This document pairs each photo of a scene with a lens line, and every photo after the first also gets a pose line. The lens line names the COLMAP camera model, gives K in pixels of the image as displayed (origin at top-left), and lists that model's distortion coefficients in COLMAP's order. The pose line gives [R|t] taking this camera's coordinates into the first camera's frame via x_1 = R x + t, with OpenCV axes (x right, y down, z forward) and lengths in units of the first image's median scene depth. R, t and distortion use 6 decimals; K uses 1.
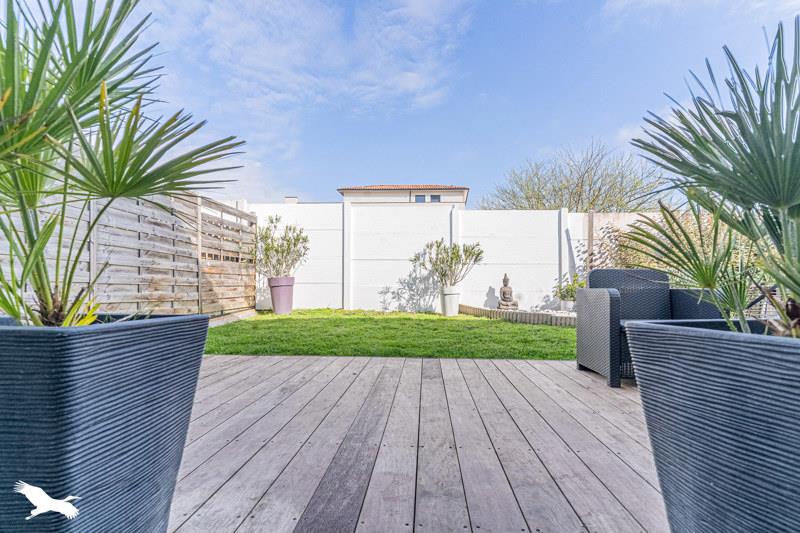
lens RADIAL K [[399.5, 0, 397.5], [0, 399.5, 282.0], [0, 0, 1]] dist [-0.000871, -0.000011]
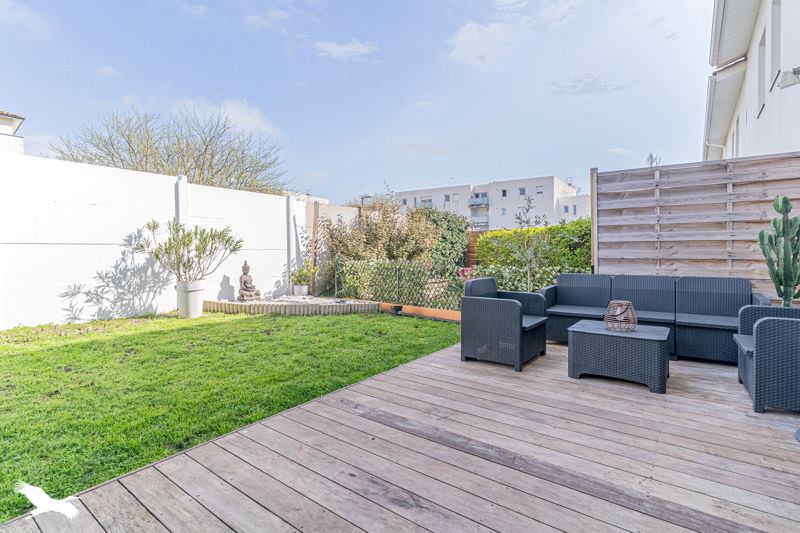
lens RADIAL K [[391.0, 0, 400.3], [0, 391.0, 251.2], [0, 0, 1]] dist [0.000799, 0.000067]
pose [[0.545067, -0.010132, 0.838331, -0.280717], [-0.007220, 0.999833, 0.016779, -0.059796], [-0.838361, -0.015198, 0.544903, 0.209925]]
